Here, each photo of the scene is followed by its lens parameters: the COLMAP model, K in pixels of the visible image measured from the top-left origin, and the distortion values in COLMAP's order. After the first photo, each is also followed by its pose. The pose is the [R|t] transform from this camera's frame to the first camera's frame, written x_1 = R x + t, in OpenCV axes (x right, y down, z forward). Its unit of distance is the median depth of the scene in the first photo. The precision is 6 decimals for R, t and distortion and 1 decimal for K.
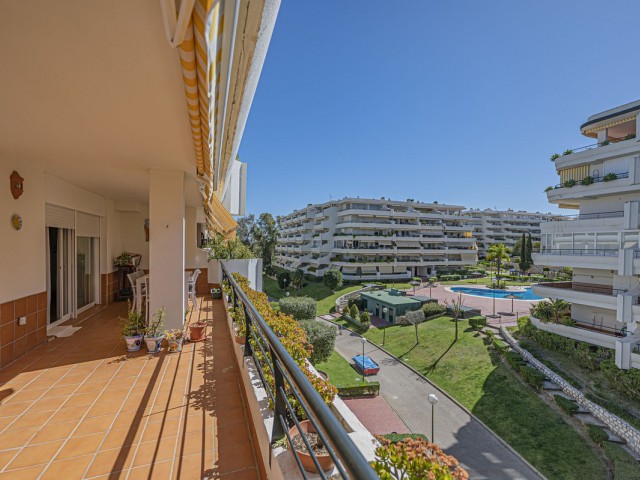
lens RADIAL K [[307.9, 0, 319.3], [0, 307.9, 254.5], [0, 0, 1]] dist [0.018350, -0.000237]
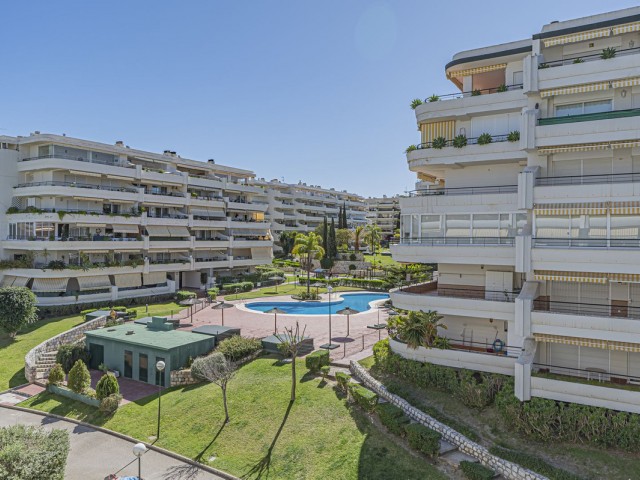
lens RADIAL K [[493.4, 0, 320.0], [0, 493.4, 240.0], [0, 0, 1]] dist [0.006531, 0.000679]
pose [[0.789601, -0.006900, 0.613582, -0.042674], [0.019944, 0.999697, -0.014424, -0.000377], [-0.613296, 0.023627, 0.789500, 0.151762]]
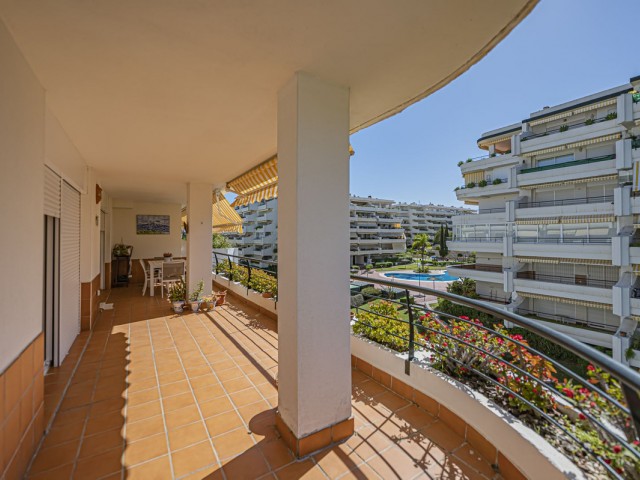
lens RADIAL K [[311.8, 0, 320.0], [0, 311.8, 240.0], [0, 0, 1]] dist [0.001495, -0.000060]
pose [[0.979193, -0.014996, 0.202378, -0.026373], [0.019066, 0.999653, -0.018177, 0.002368], [-0.202036, 0.021657, 0.979139, -0.052649]]
